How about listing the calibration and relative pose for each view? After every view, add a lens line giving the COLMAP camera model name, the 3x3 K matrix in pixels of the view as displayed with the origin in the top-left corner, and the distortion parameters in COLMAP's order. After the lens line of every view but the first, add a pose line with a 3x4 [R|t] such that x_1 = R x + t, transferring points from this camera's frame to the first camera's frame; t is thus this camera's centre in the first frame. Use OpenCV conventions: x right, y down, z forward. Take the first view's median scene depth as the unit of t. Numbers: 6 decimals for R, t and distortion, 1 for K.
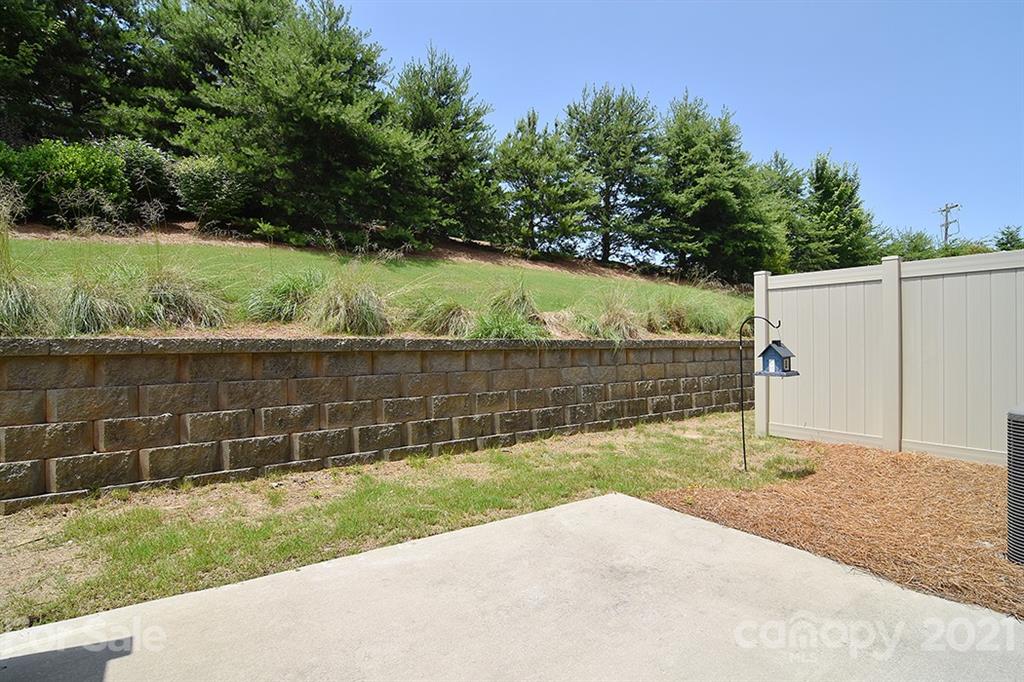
lens RADIAL K [[510.3, 0, 517.2], [0, 510.3, 342.9], [0, 0, 1]] dist [-0.016169, -0.001247]
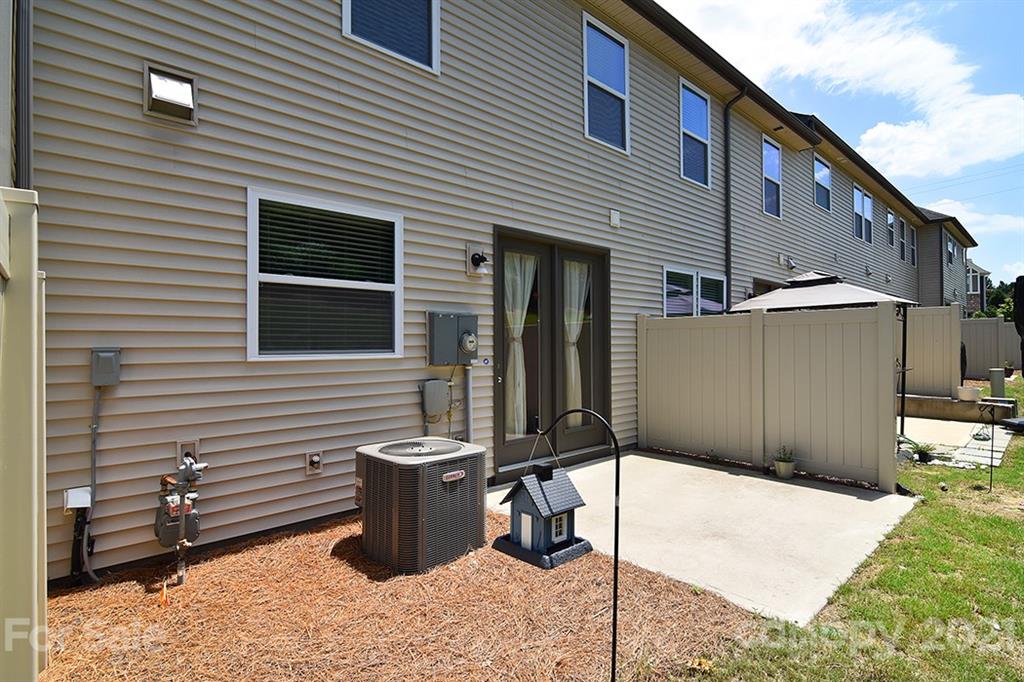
lens RADIAL K [[510.3, 0, 517.2], [0, 510.3, 342.9], [0, 0, 1]] dist [-0.016169, -0.001247]
pose [[-0.991622, 0.007196, -0.128972, 1.022277], [0.007925, 0.999955, -0.005138, -0.181772], [0.128929, -0.006117, -0.991635, 2.459142]]
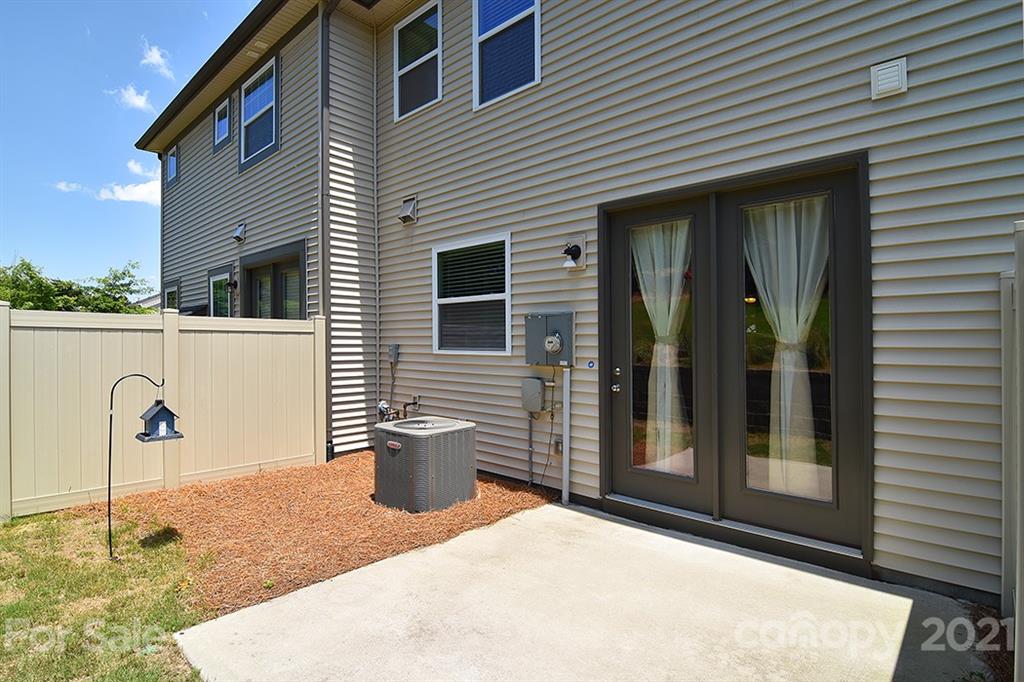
lens RADIAL K [[510.3, 0, 517.2], [0, 510.3, 342.9], [0, 0, 1]] dist [-0.016169, -0.001247]
pose [[-0.213623, 0.001005, 0.976916, -0.911443], [-0.004264, 0.999989, -0.001961, -0.190712], [-0.976907, -0.004584, -0.213617, 0.977400]]
